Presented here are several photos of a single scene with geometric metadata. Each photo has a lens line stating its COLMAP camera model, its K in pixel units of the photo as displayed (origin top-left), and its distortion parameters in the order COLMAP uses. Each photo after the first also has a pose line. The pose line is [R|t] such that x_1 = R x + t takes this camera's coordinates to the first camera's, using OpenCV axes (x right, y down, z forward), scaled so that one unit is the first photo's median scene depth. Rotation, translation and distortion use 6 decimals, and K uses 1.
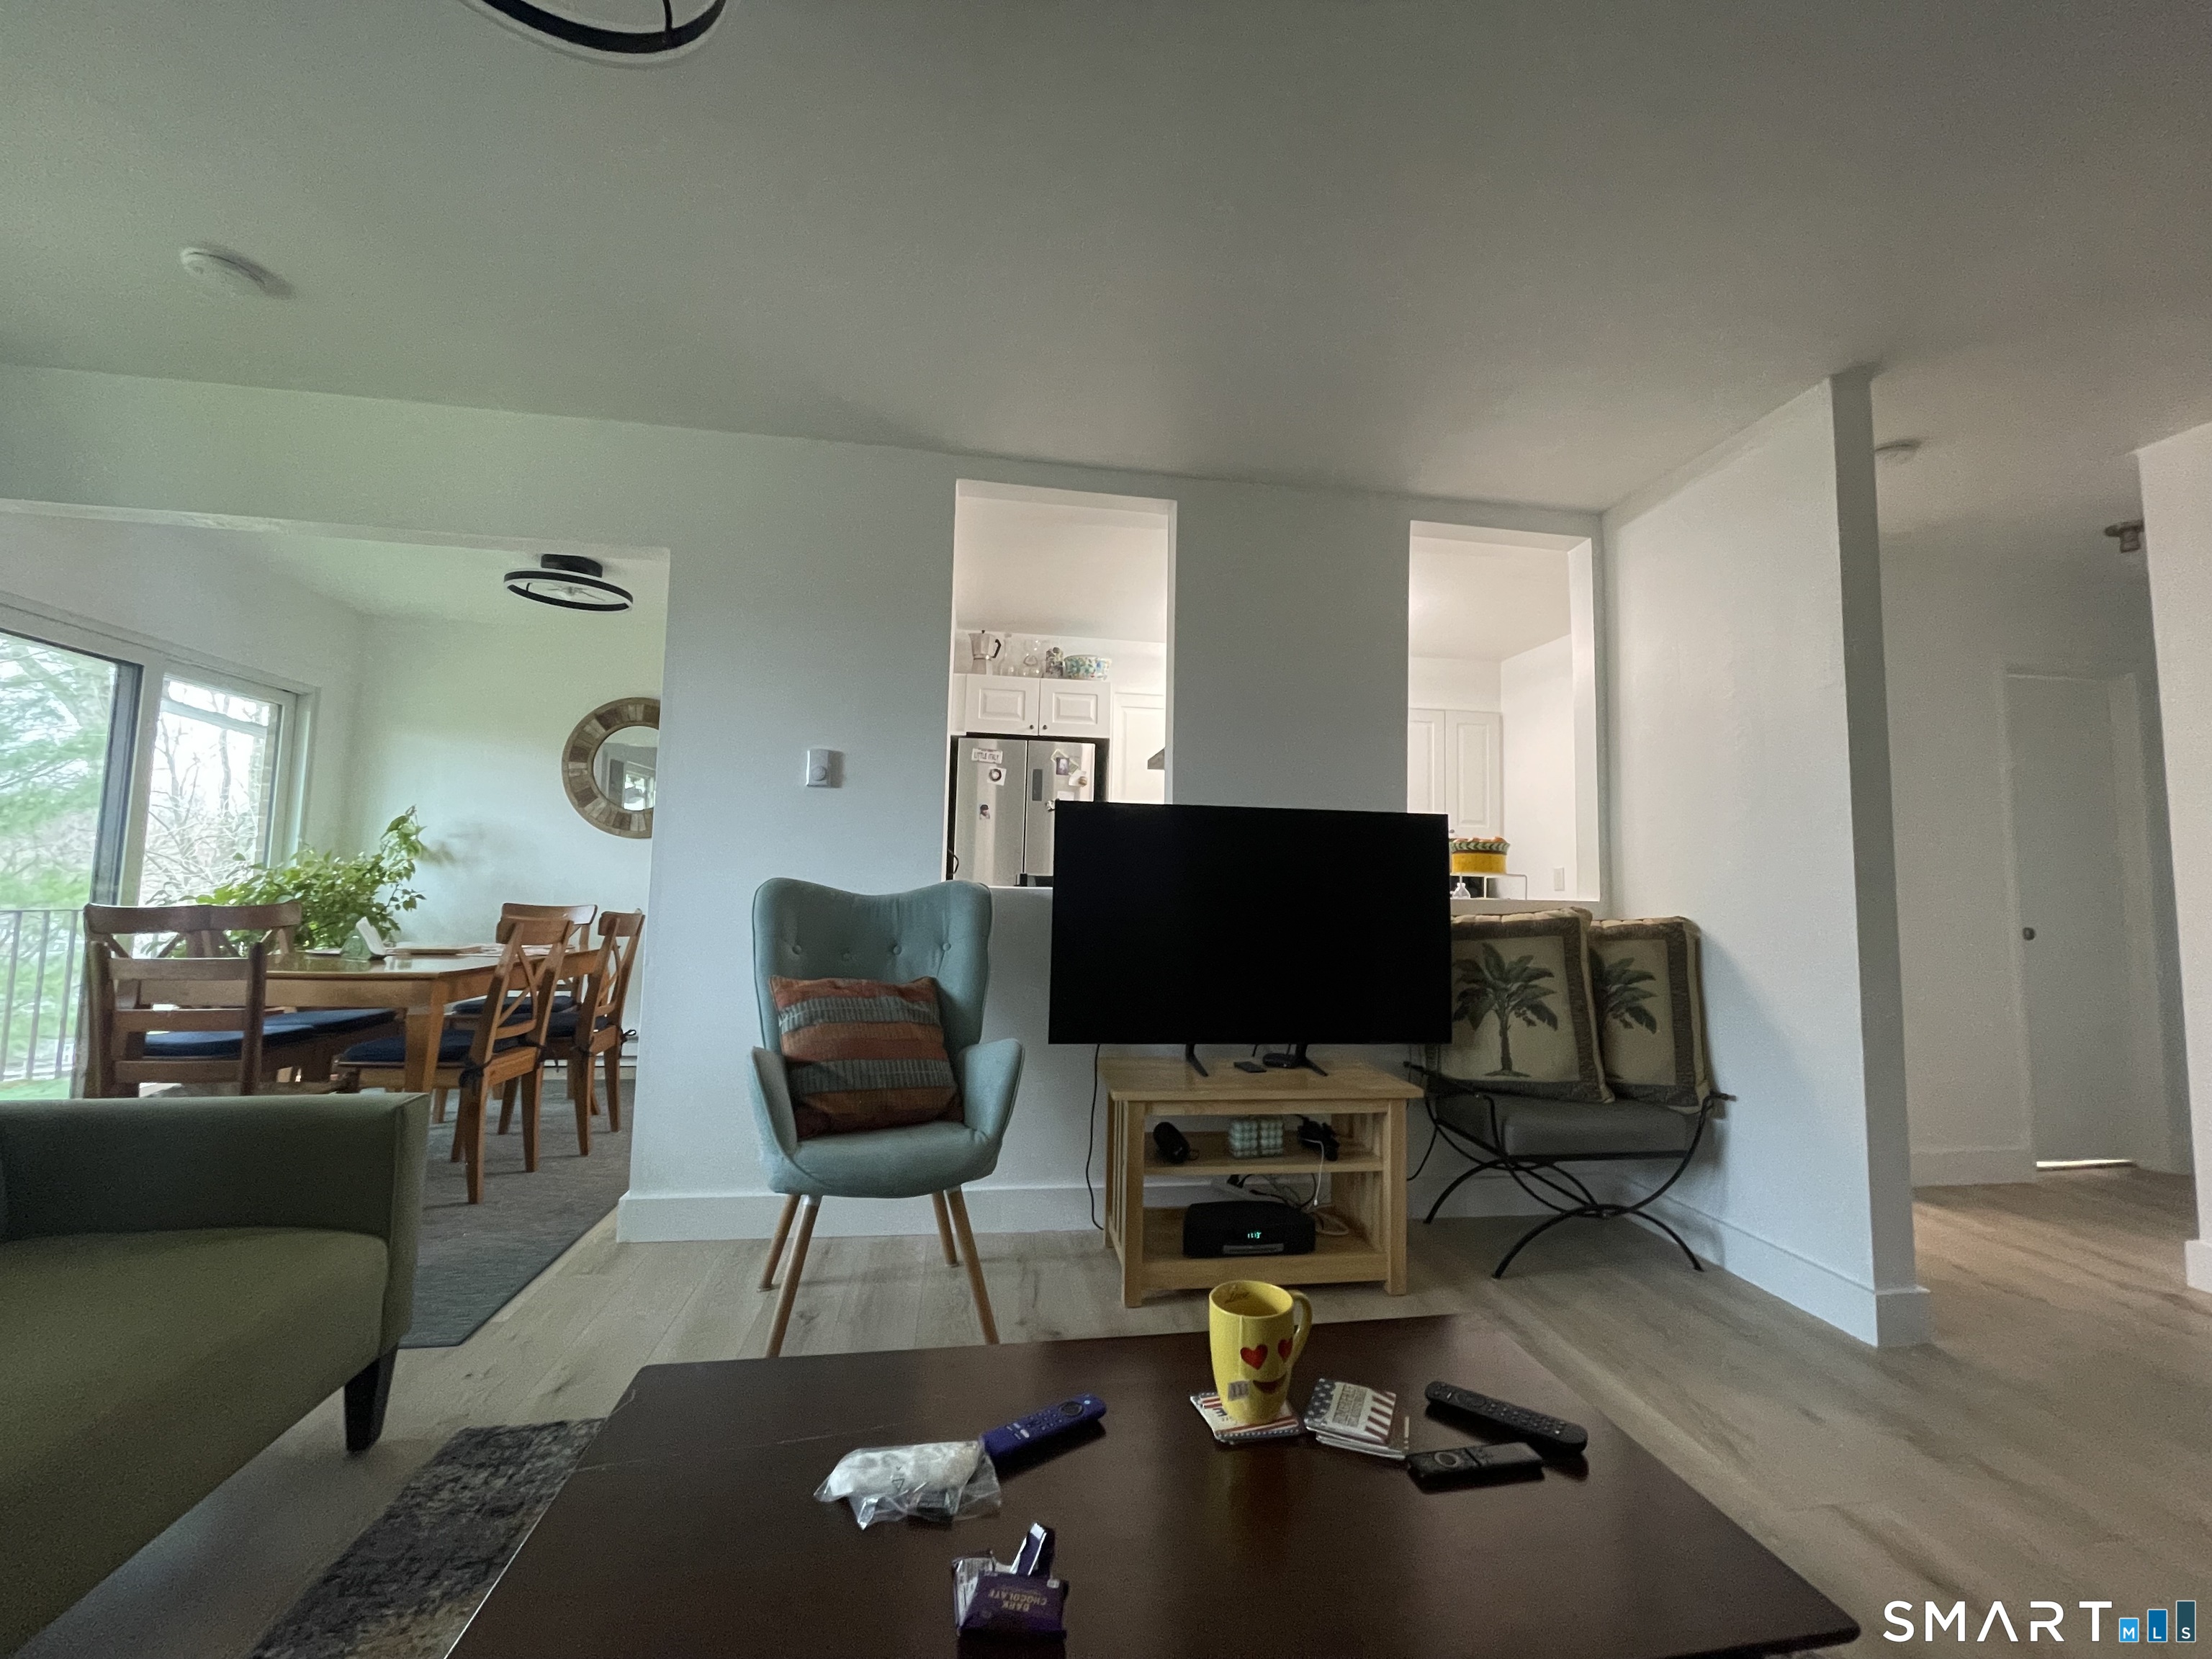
lens RADIAL K [[893.3, 0, 1113.8], [0, 893.3, 824.9], [0, 0, 1]] dist [-0.003870, 0.002440]
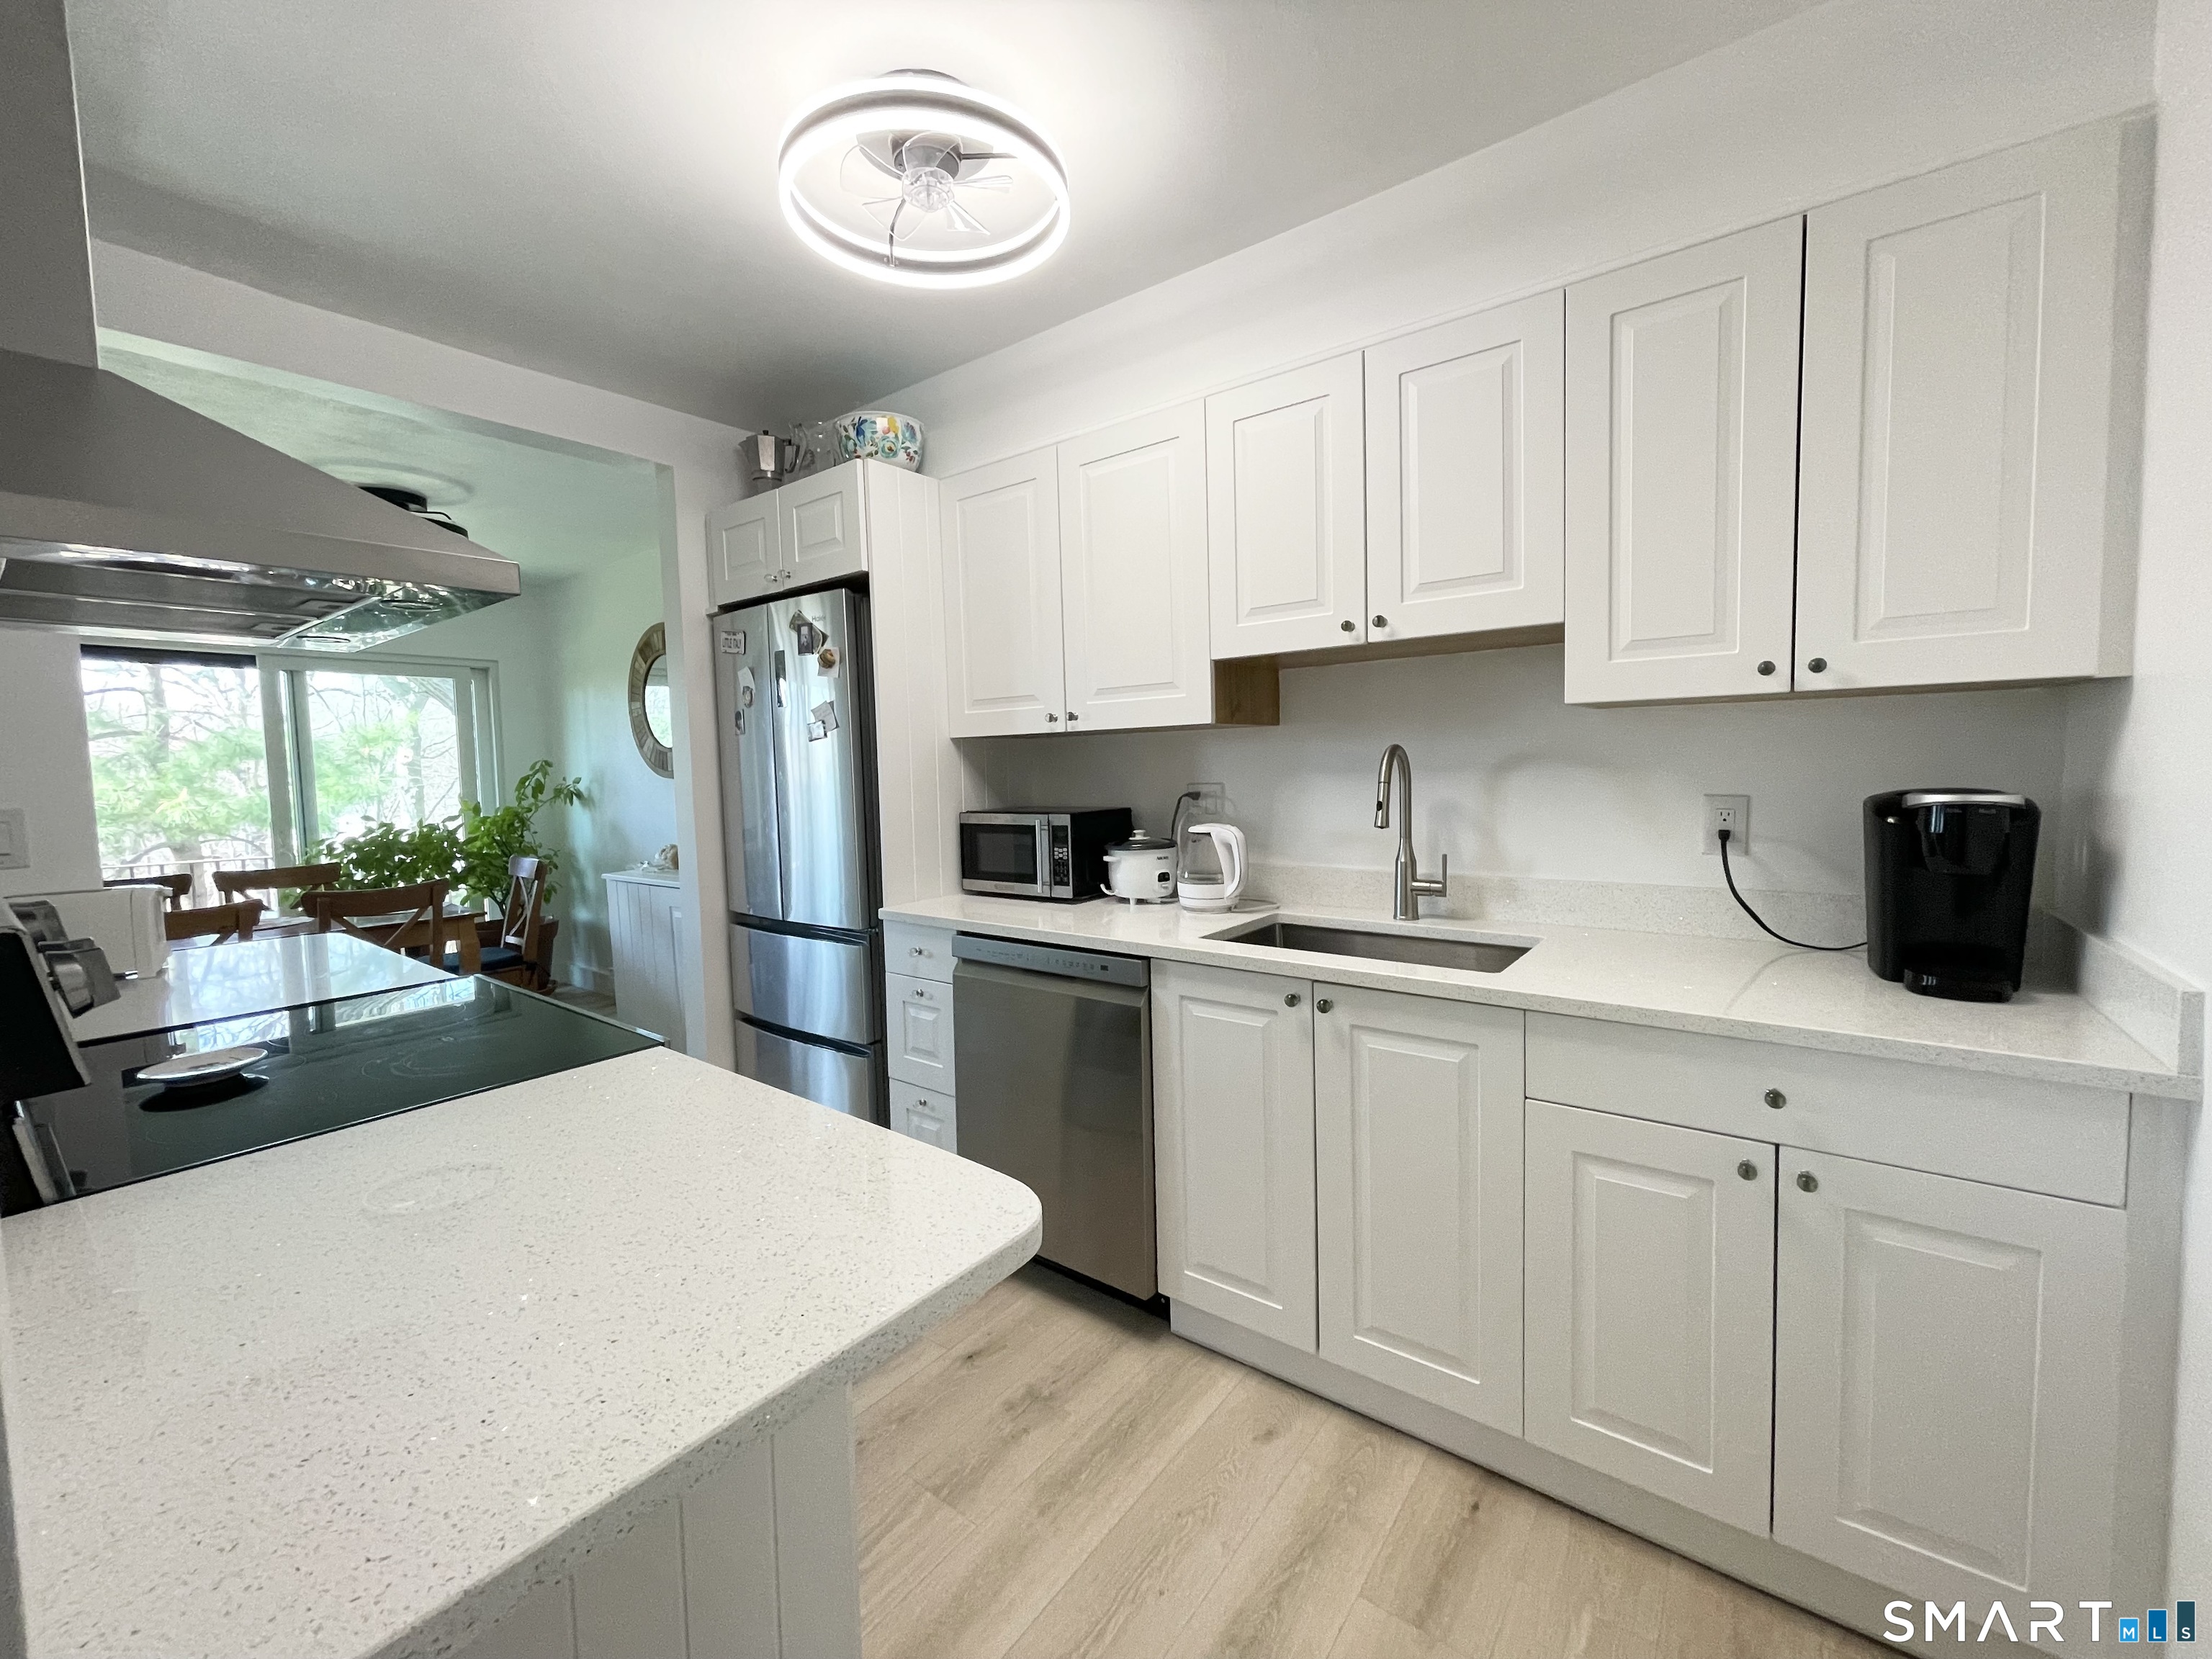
lens RADIAL K [[893.3, 0, 1110.0], [0, 893.3, 817.4], [0, 0, 1]] dist [-0.003870, 0.002440]
pose [[0.699144, 0.005323, -0.714961, 0.704951], [0.090624, 0.991247, 0.095999, 0.014032], [0.709214, -0.131910, 0.692542, 1.078915]]
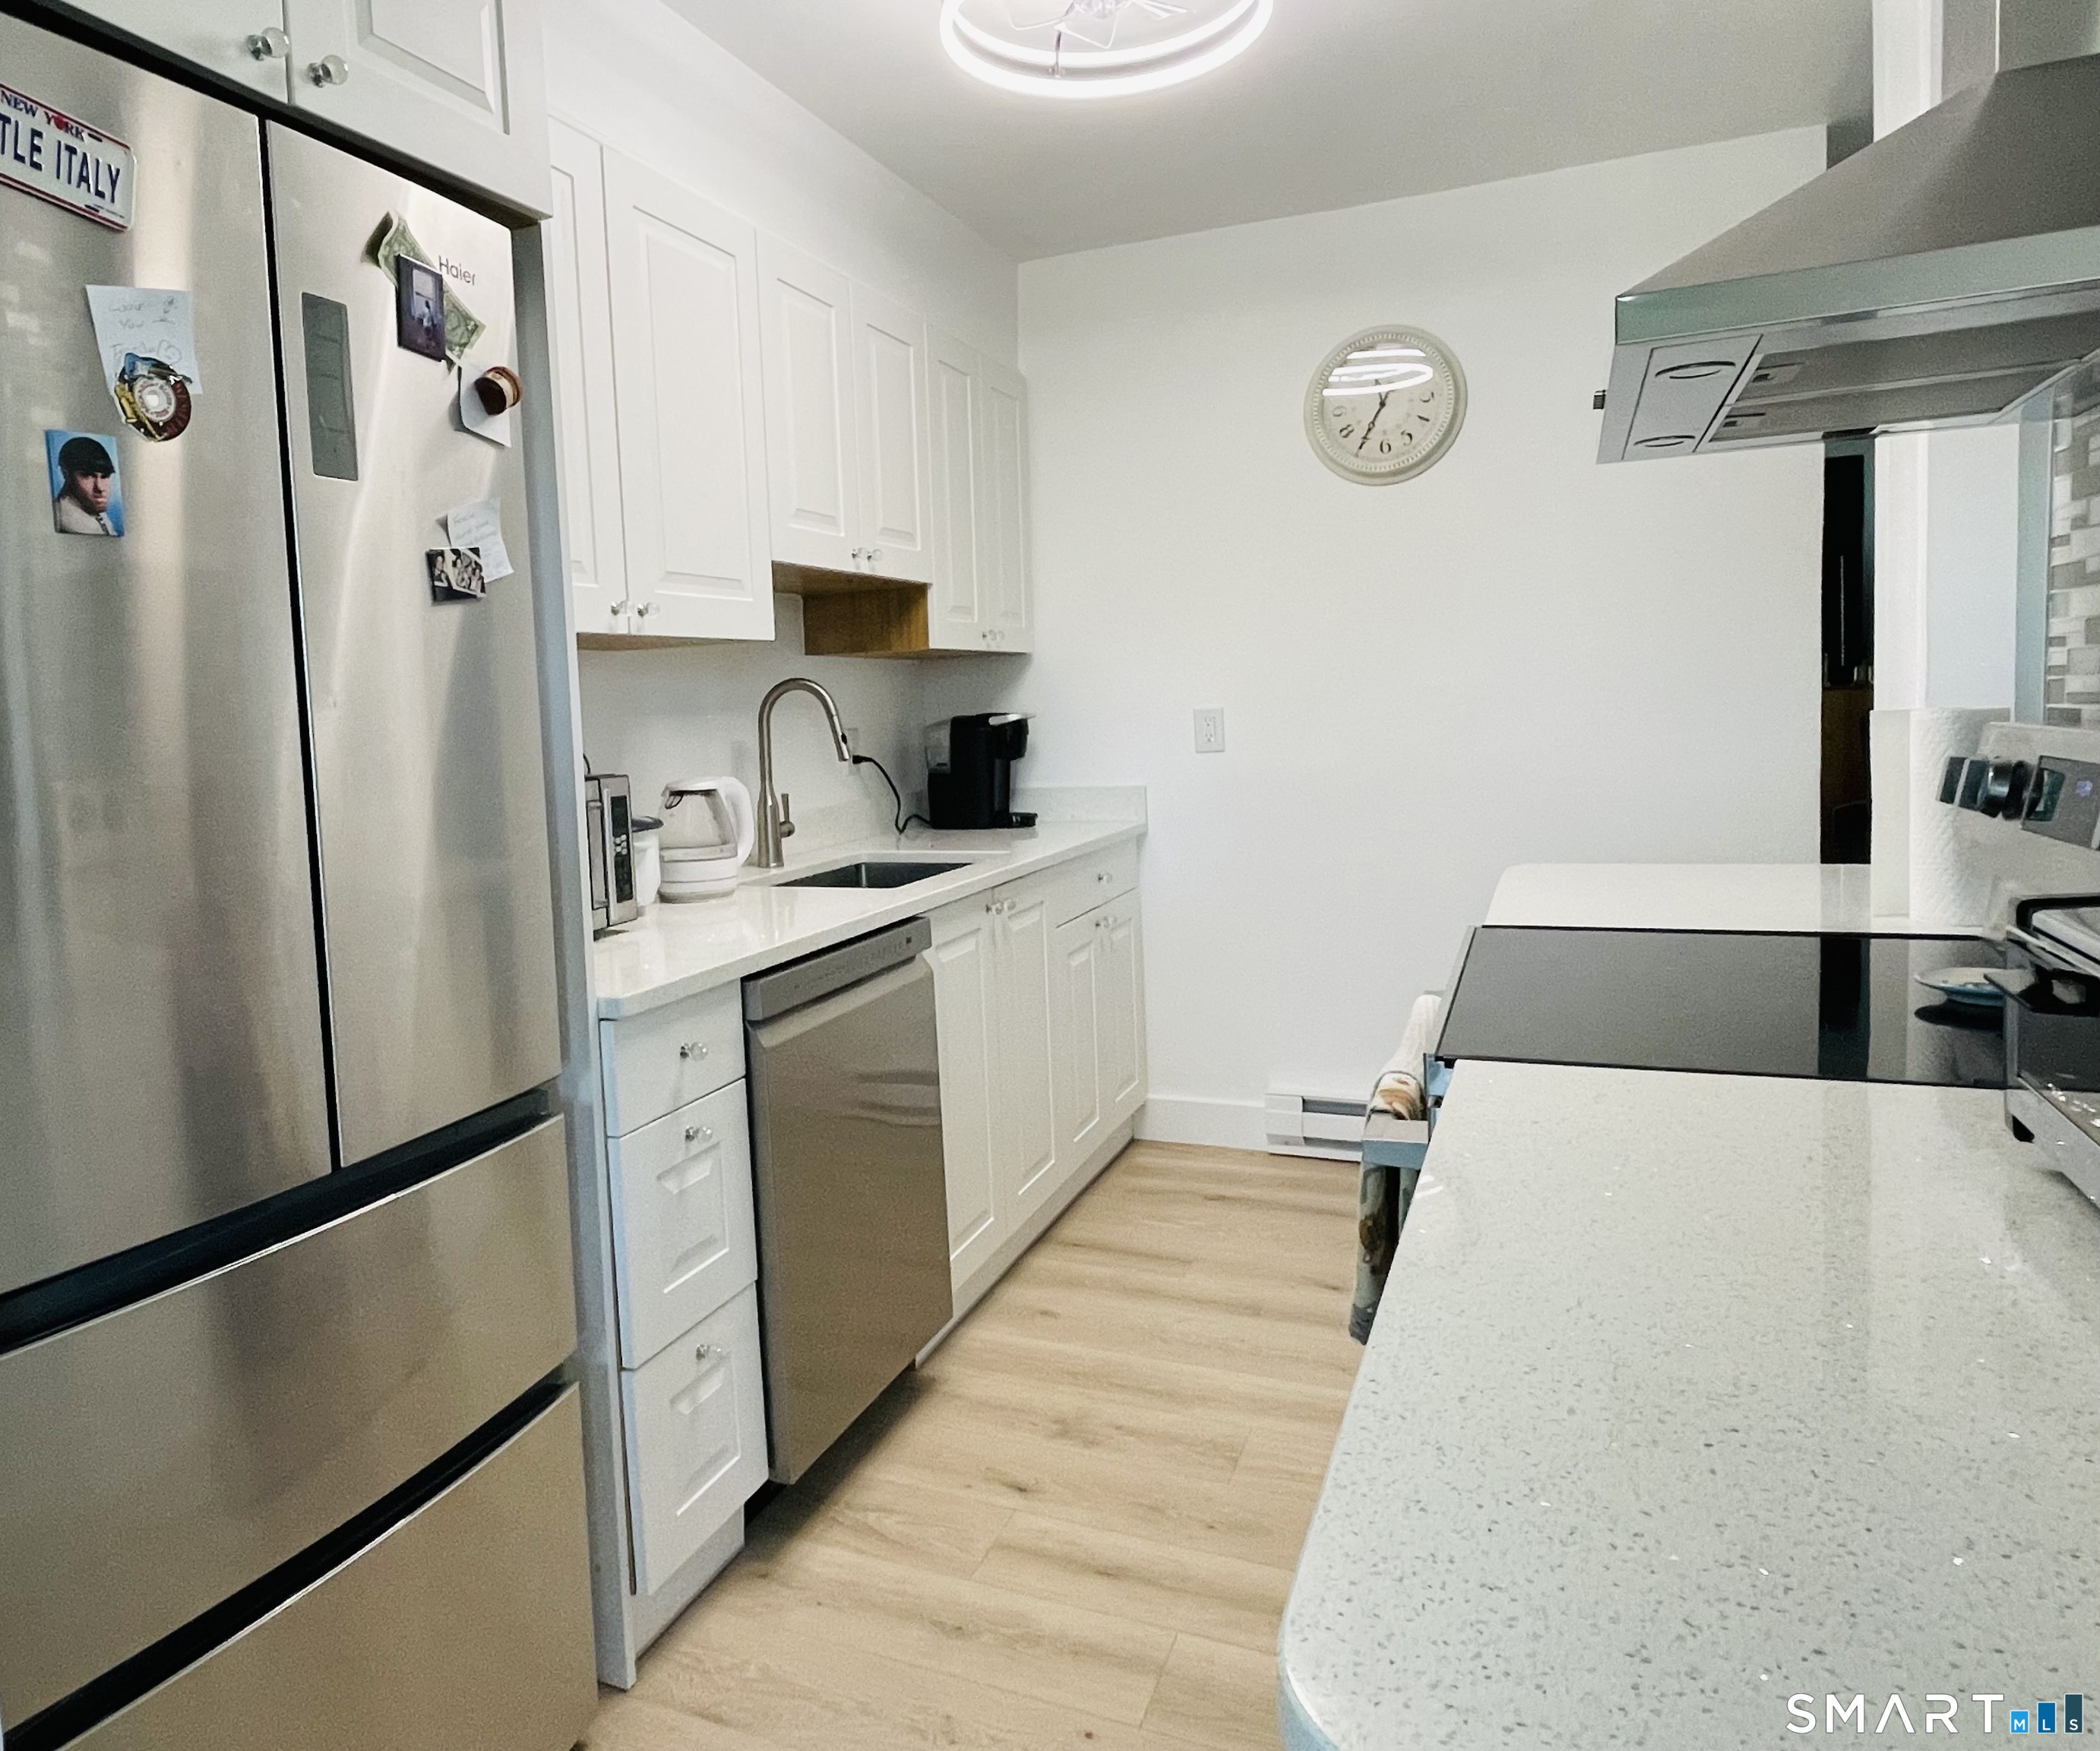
lens RADIAL K [[1407.1, 0, 904.4], [0, 1407.1, 815.1], [0, 0, 1]] dist [0.011535, -0.004512]
pose [[0.550246, -0.110913, 0.827604, -0.396745], [-0.002414, 0.990923, 0.134406, 0.005218], [-0.834999, -0.075954, 0.544984, 1.078380]]
